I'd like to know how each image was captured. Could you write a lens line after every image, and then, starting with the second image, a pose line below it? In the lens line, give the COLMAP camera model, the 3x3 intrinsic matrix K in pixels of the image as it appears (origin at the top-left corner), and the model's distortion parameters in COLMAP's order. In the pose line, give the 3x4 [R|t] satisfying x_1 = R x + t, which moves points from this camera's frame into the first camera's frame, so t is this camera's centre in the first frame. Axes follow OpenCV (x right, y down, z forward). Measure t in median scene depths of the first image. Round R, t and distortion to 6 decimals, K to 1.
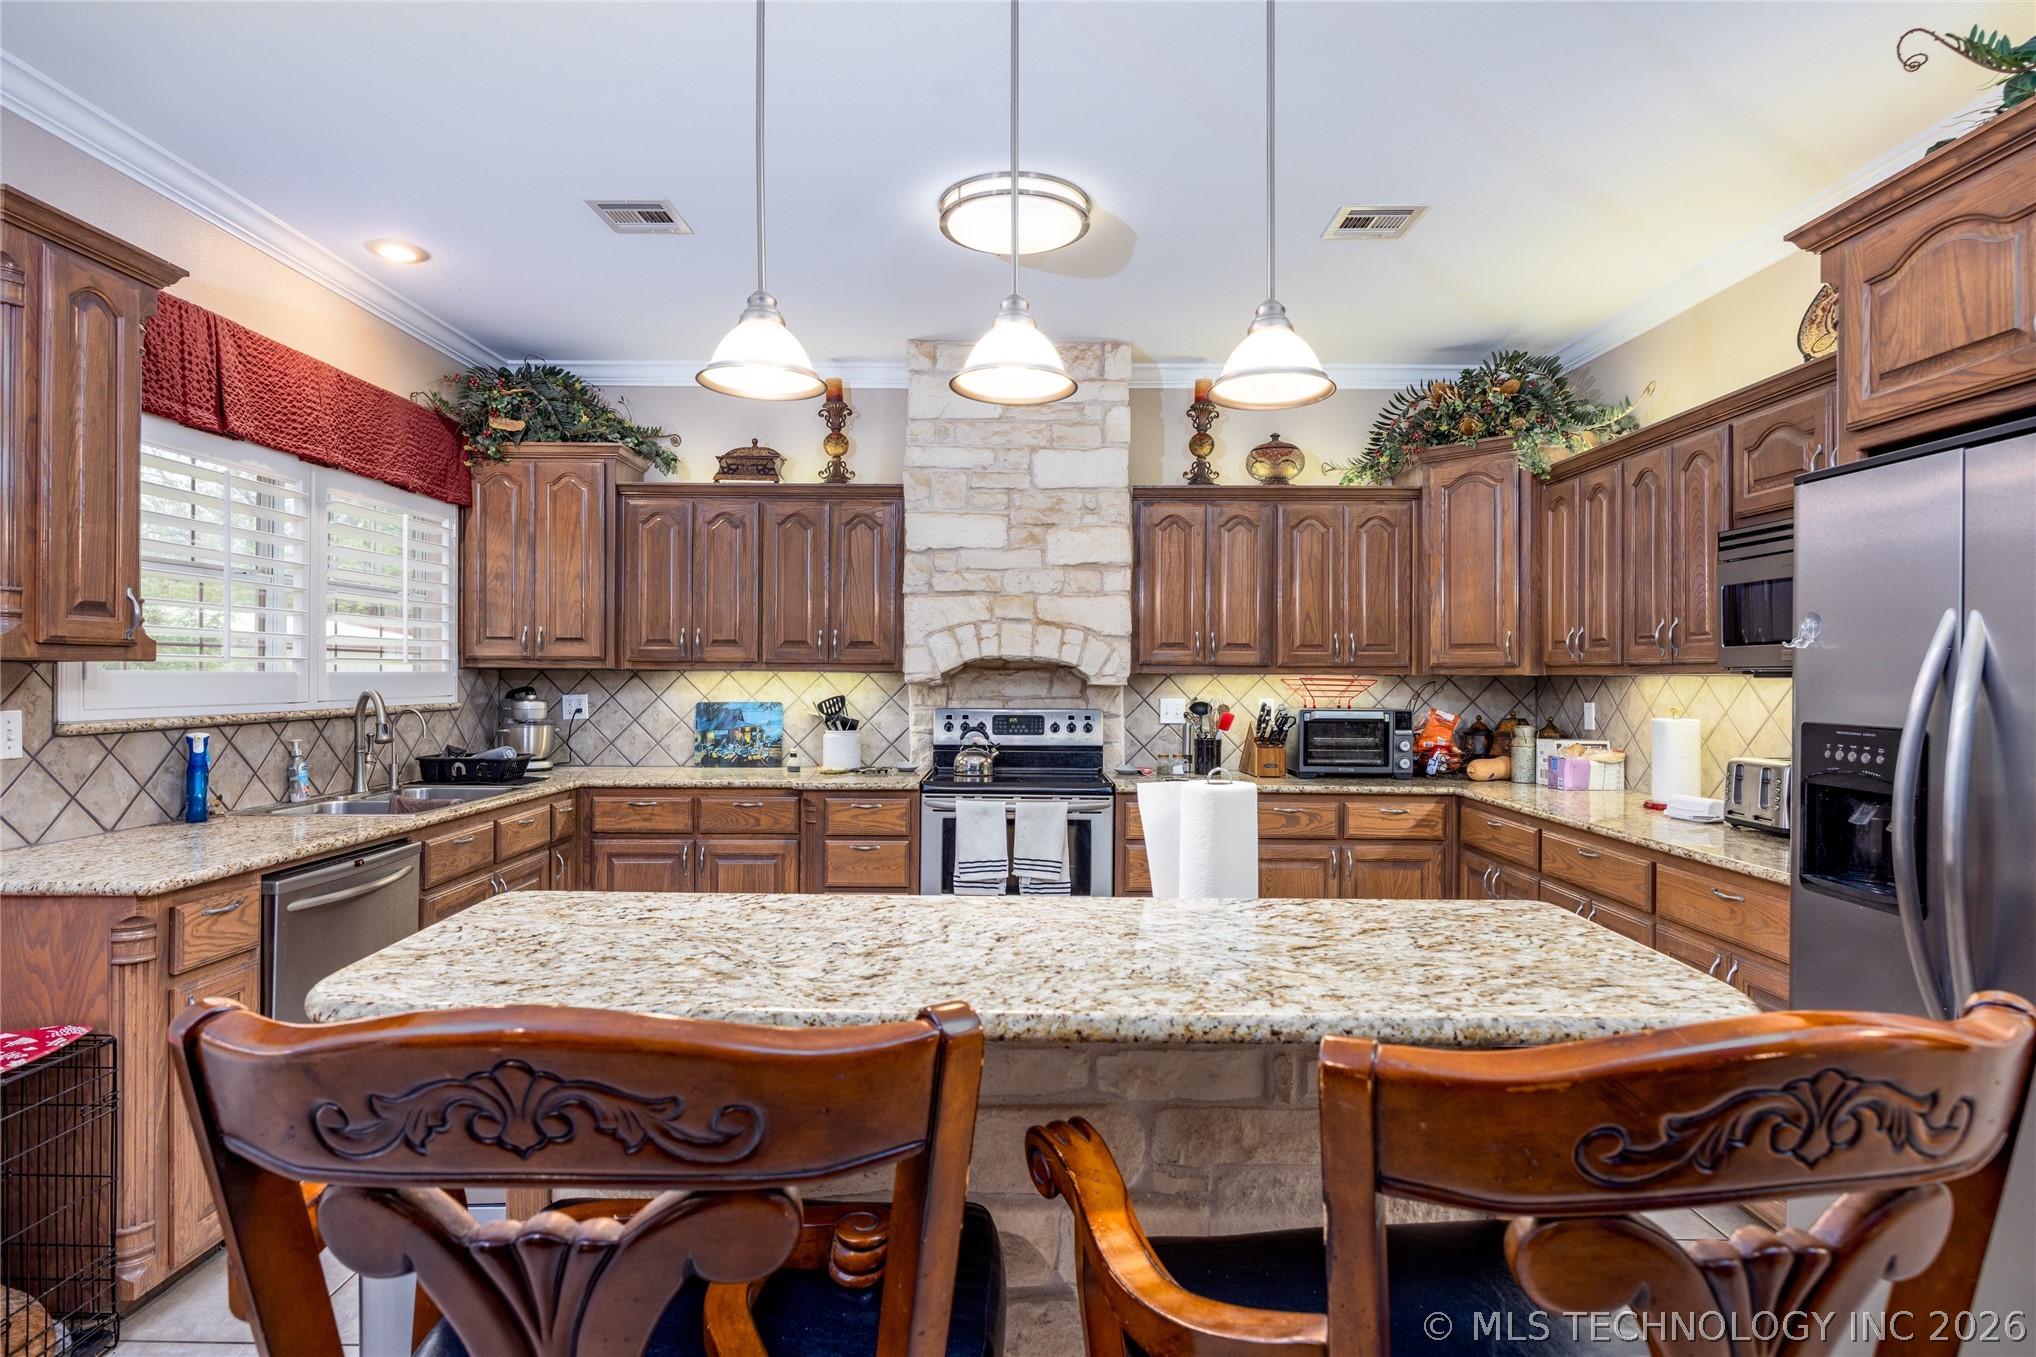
lens RADIAL K [[1062.1, 0, 1015.9], [0, 1062.1, 672.2], [0, 0, 1]] dist [-0.007324, 0.000423]
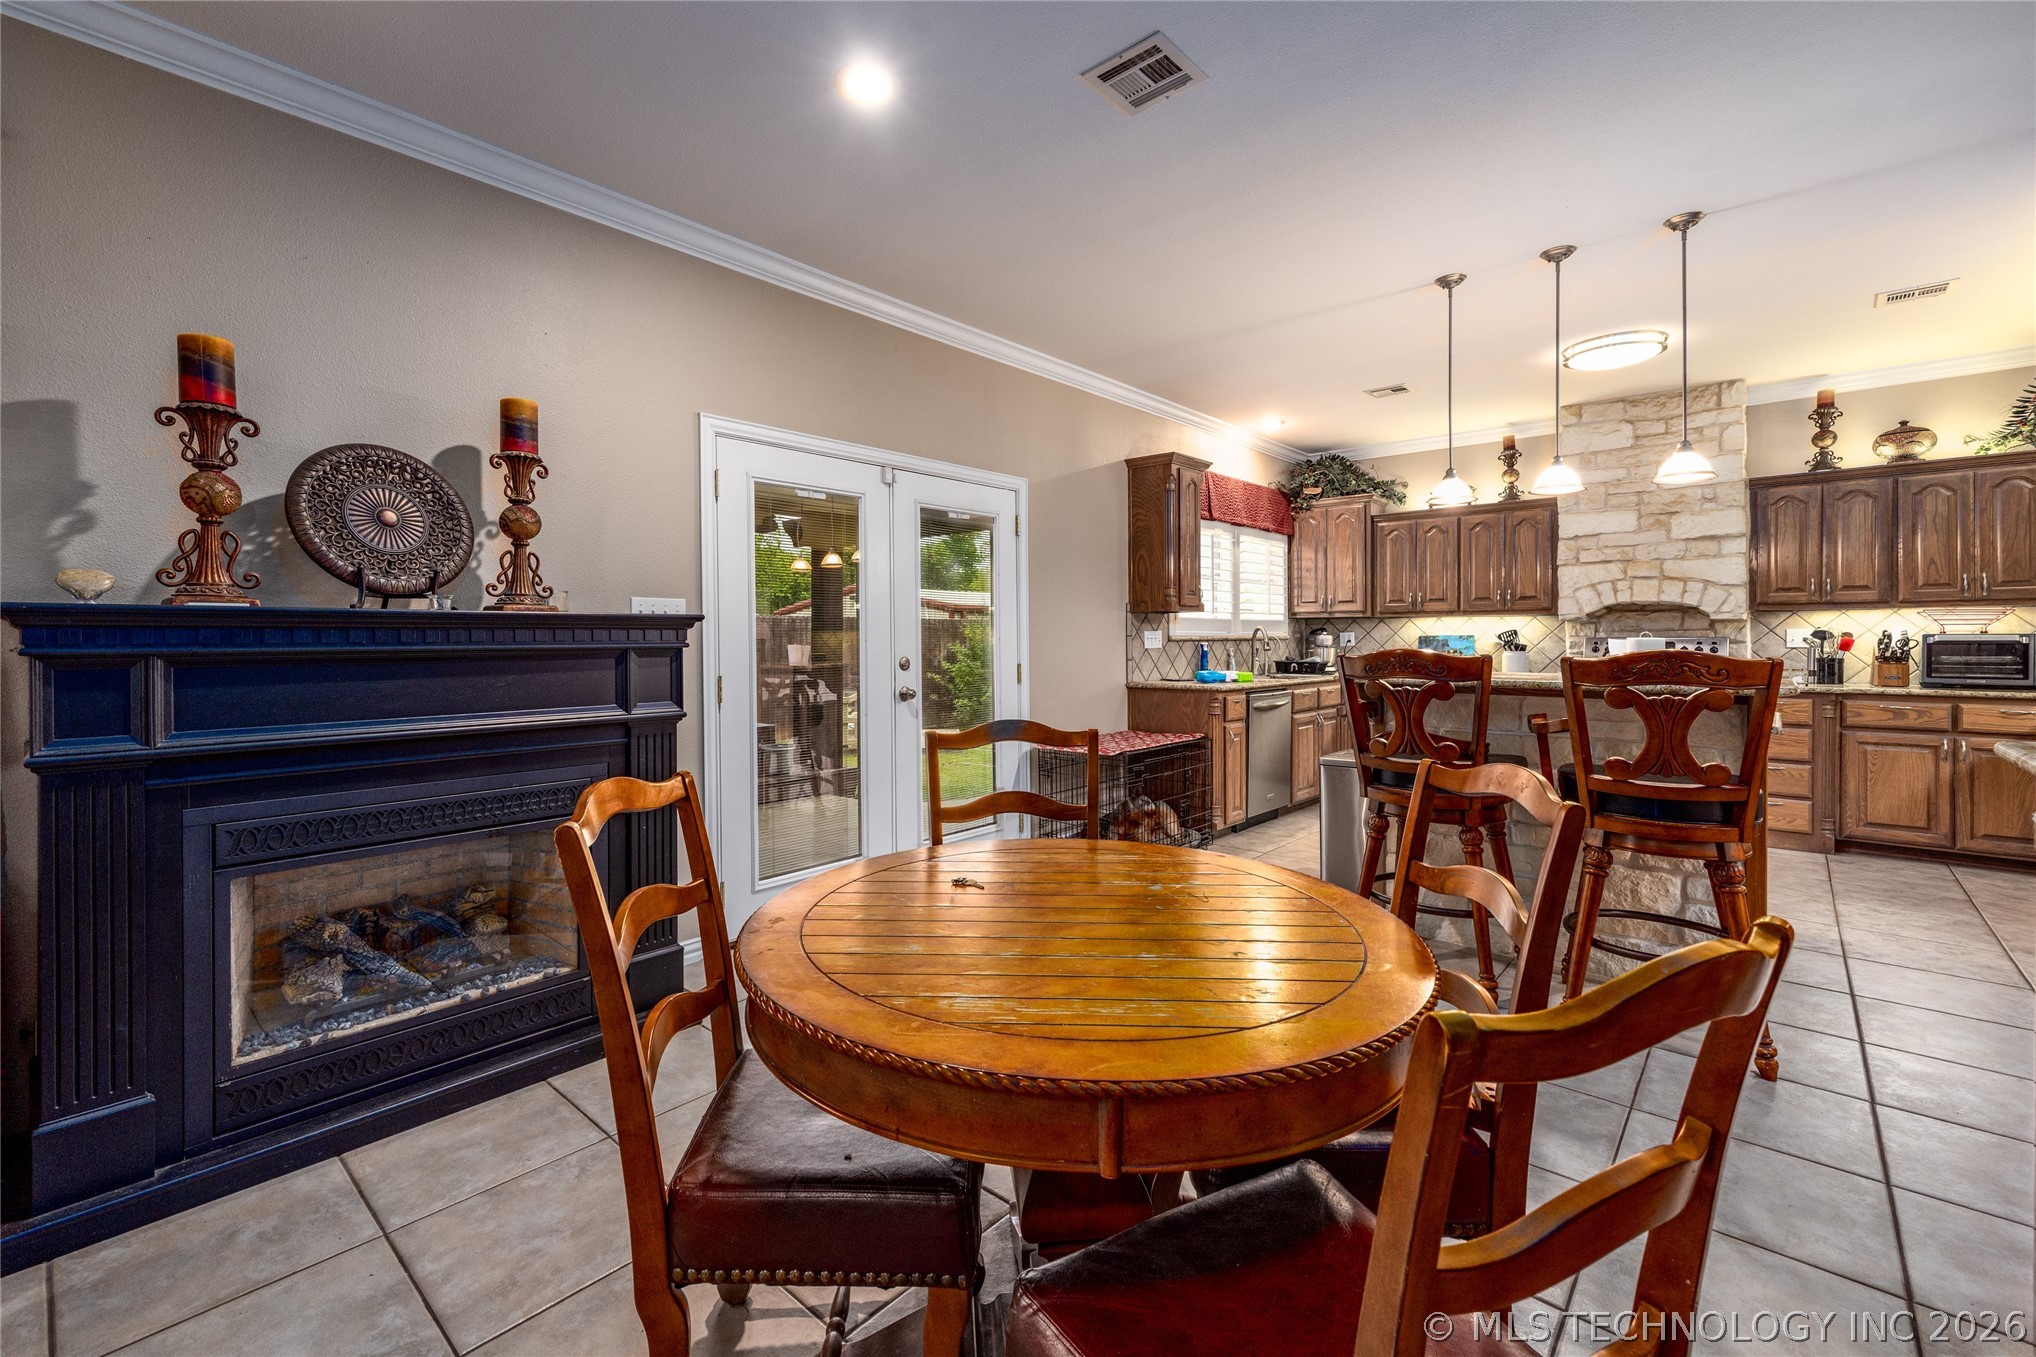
lens RADIAL K [[868.8, 0, 987.0], [0, 868.8, 644.1], [0, 0, 1]] dist [0.007792, -0.001175]
pose [[0.736570, -0.004476, -0.676347, 0.150013], [0.009564, 0.999947, 0.003799, 0.032455], [0.676294, -0.009267, 0.736573, -0.558908]]
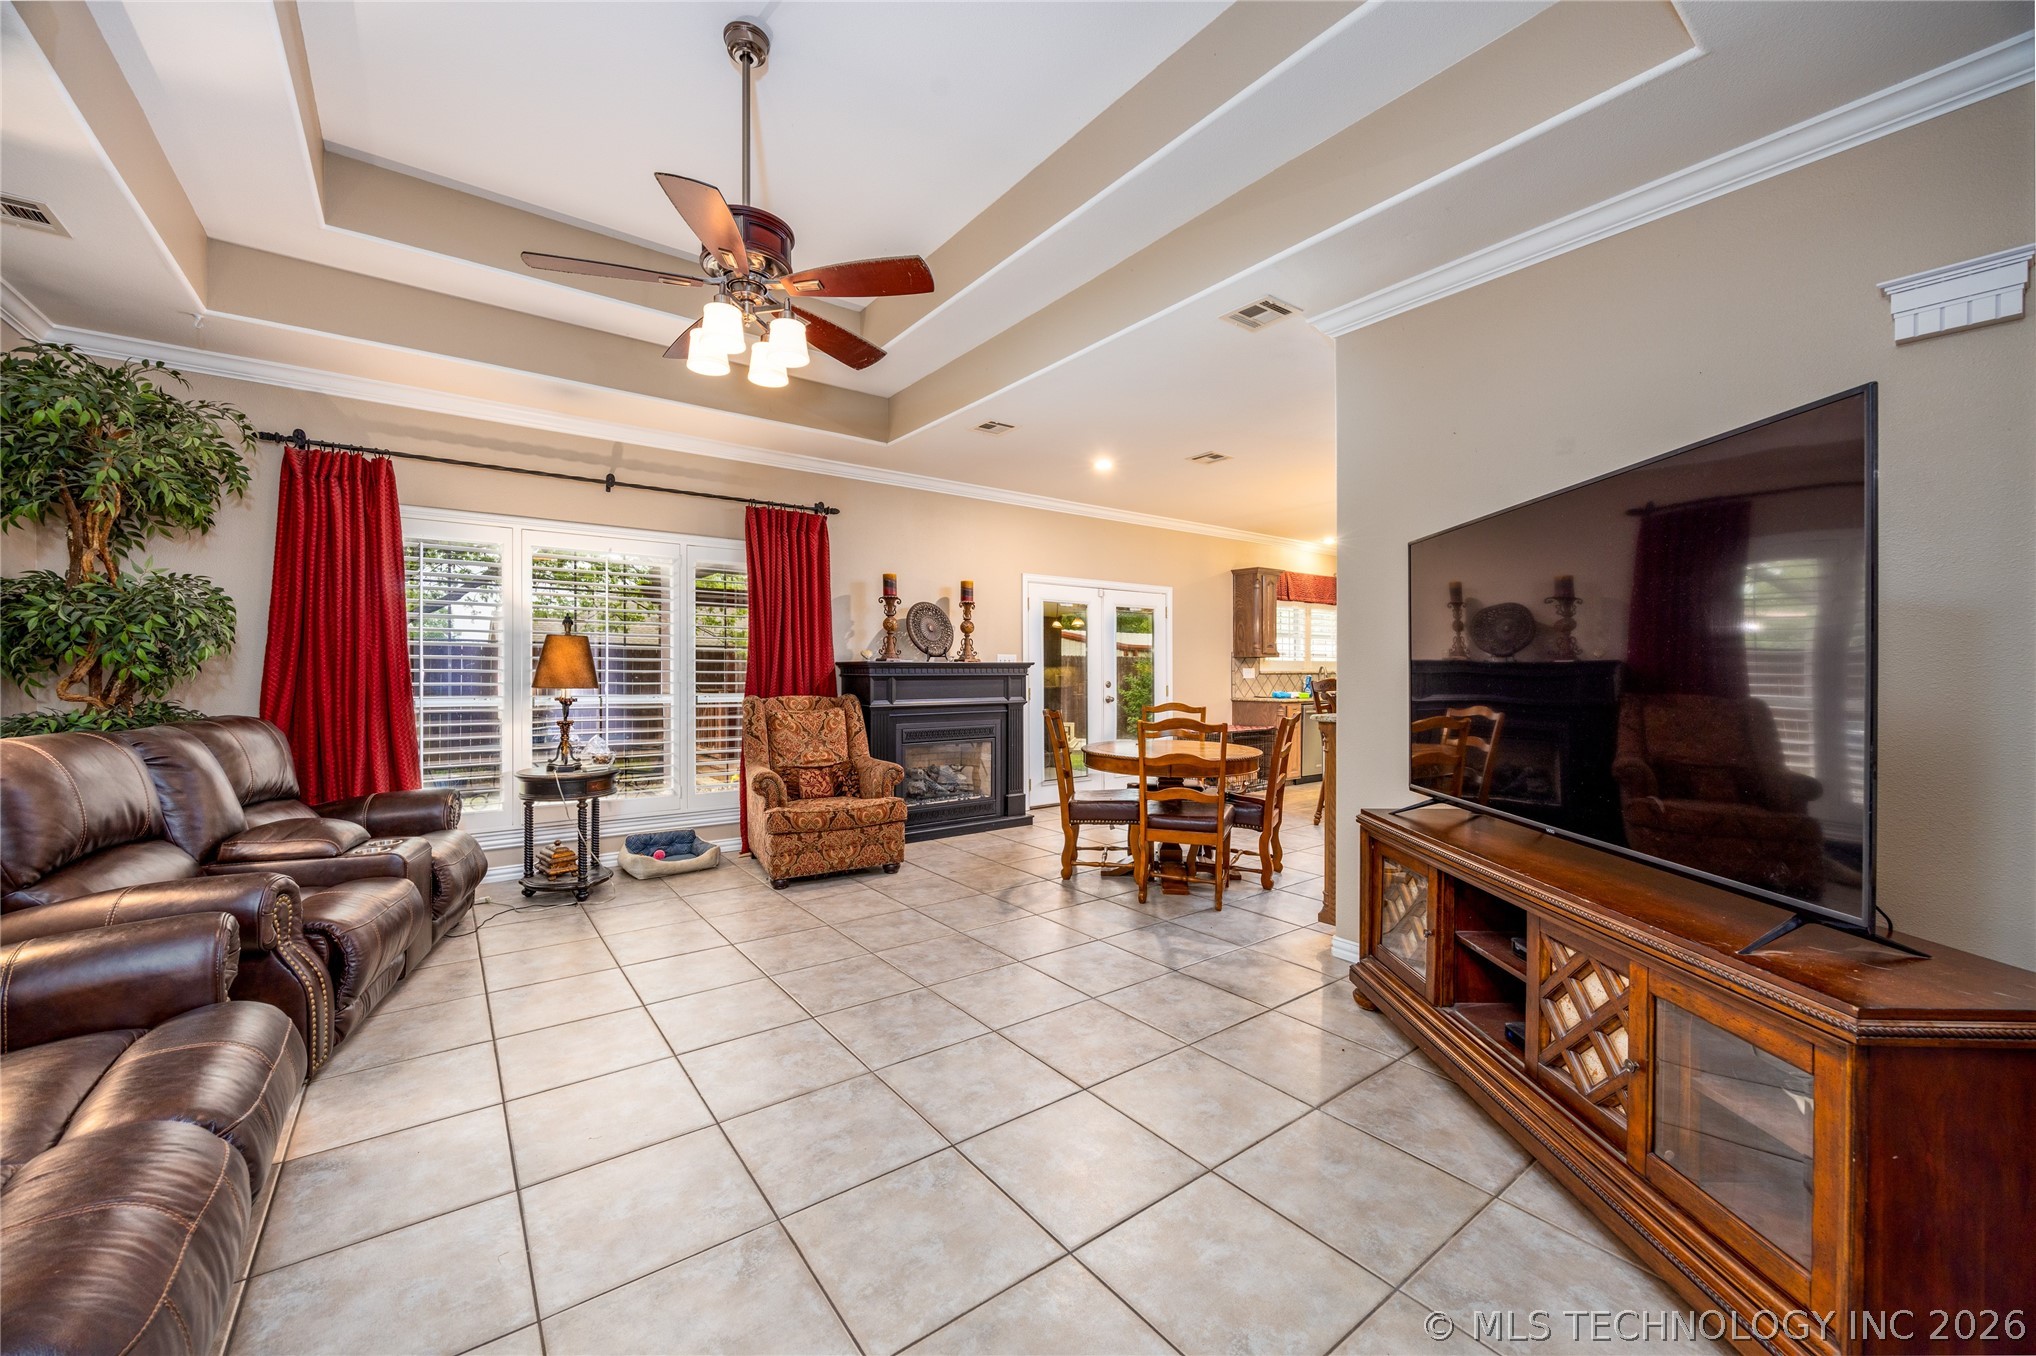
lens RADIAL K [[789.7, 0, 1011.6], [0, 789.7, 671.7], [0, 0, 1]] dist [-0.002011, -0.000536]
pose [[0.602618, -0.005311, -0.798012, 0.685924], [0.004424, 0.999985, -0.003315, 0.032966], [0.798018, -0.001533, 0.602632, -1.121574]]
